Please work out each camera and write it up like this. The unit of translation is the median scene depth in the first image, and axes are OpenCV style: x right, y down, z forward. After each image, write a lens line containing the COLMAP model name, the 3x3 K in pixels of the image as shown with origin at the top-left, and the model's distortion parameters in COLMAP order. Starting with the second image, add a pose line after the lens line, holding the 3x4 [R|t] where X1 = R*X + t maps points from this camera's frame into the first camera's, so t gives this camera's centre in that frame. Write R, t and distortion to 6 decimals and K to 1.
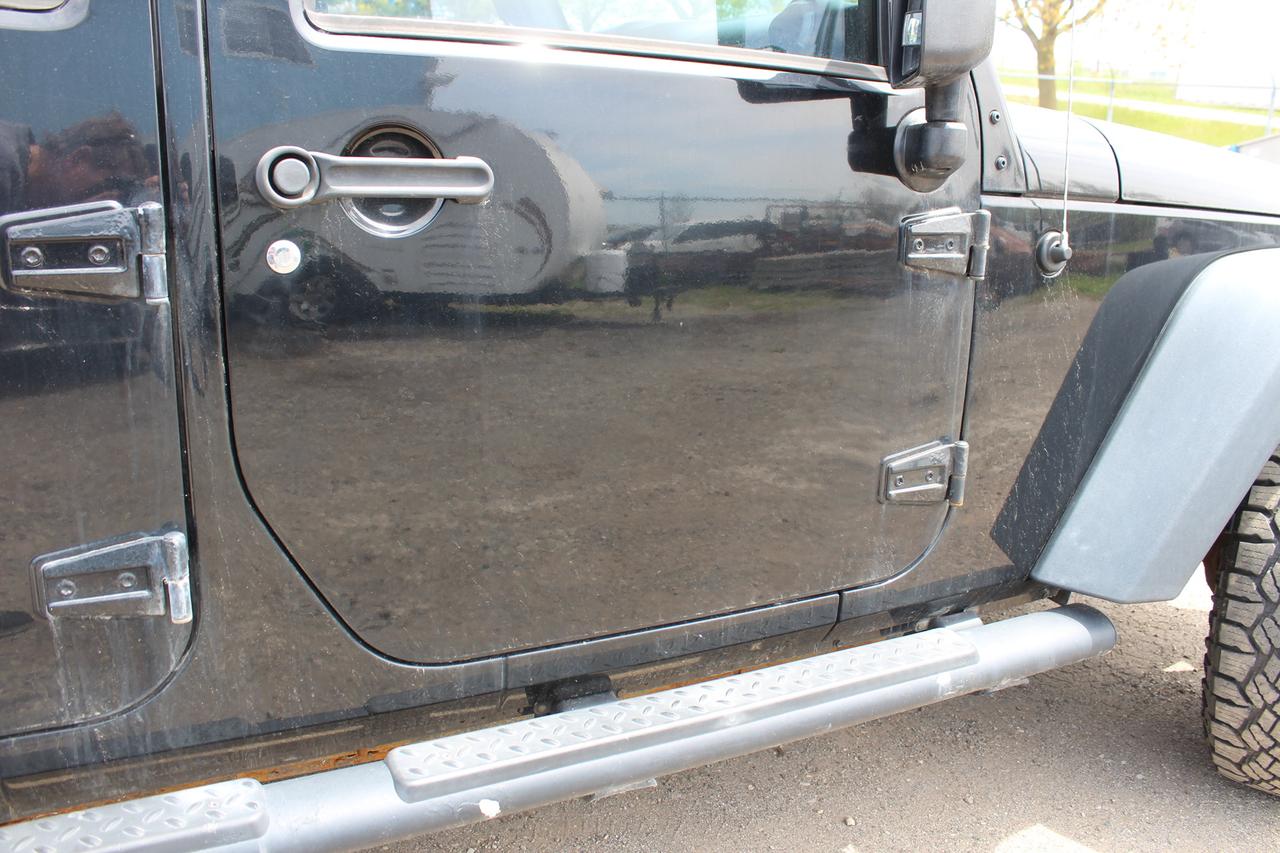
lens RADIAL K [[1060.6, 0, 634.5], [0, 1060.6, 418.6], [0, 0, 1]] dist [-0.163848, 0.125779]
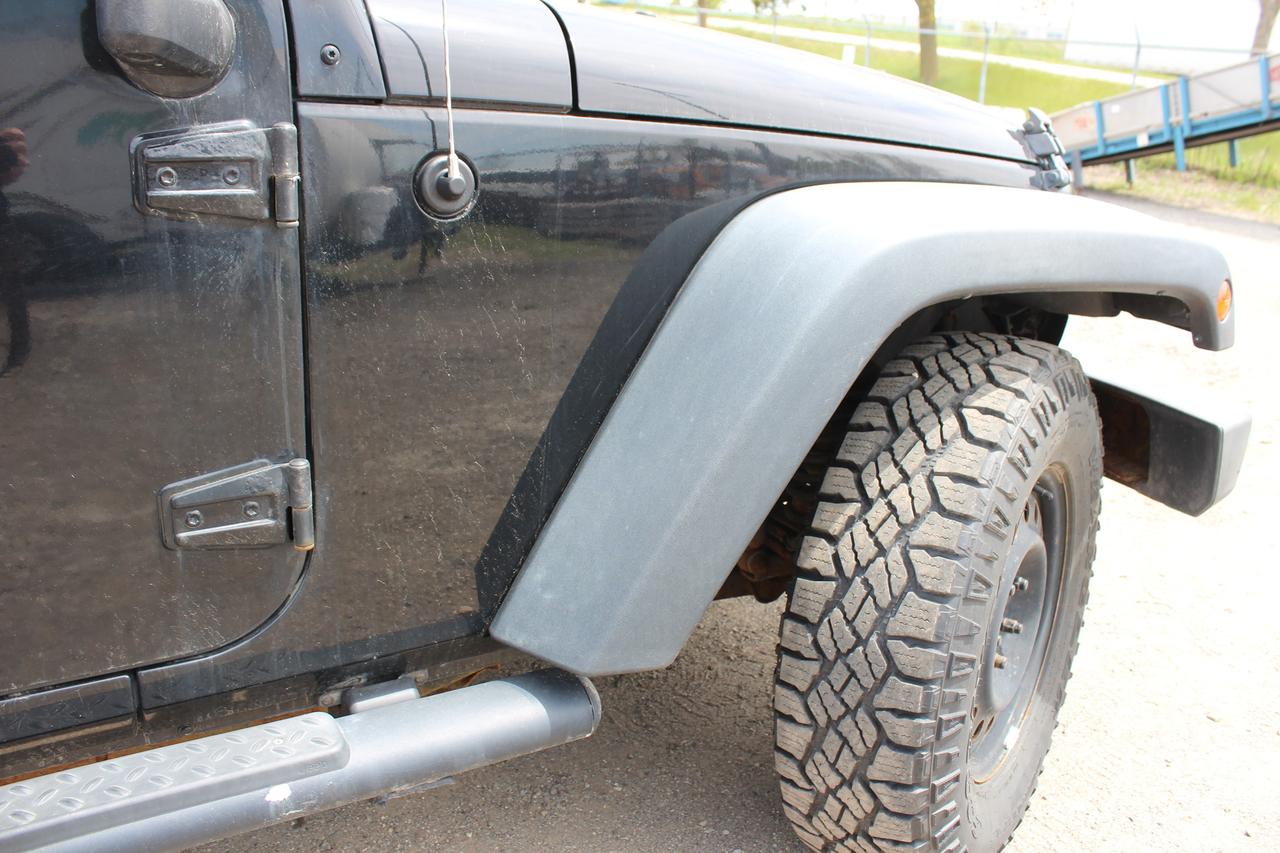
lens RADIAL K [[1060.6, 0, 642.2], [0, 1060.6, 420.8], [0, 0, 1]] dist [-0.163848, 0.125779]
pose [[0.995518, -0.011144, 0.093913, 0.436357], [0.007084, 0.999030, 0.043455, -0.030020], [-0.094307, -0.042595, 0.994632, 0.260354]]
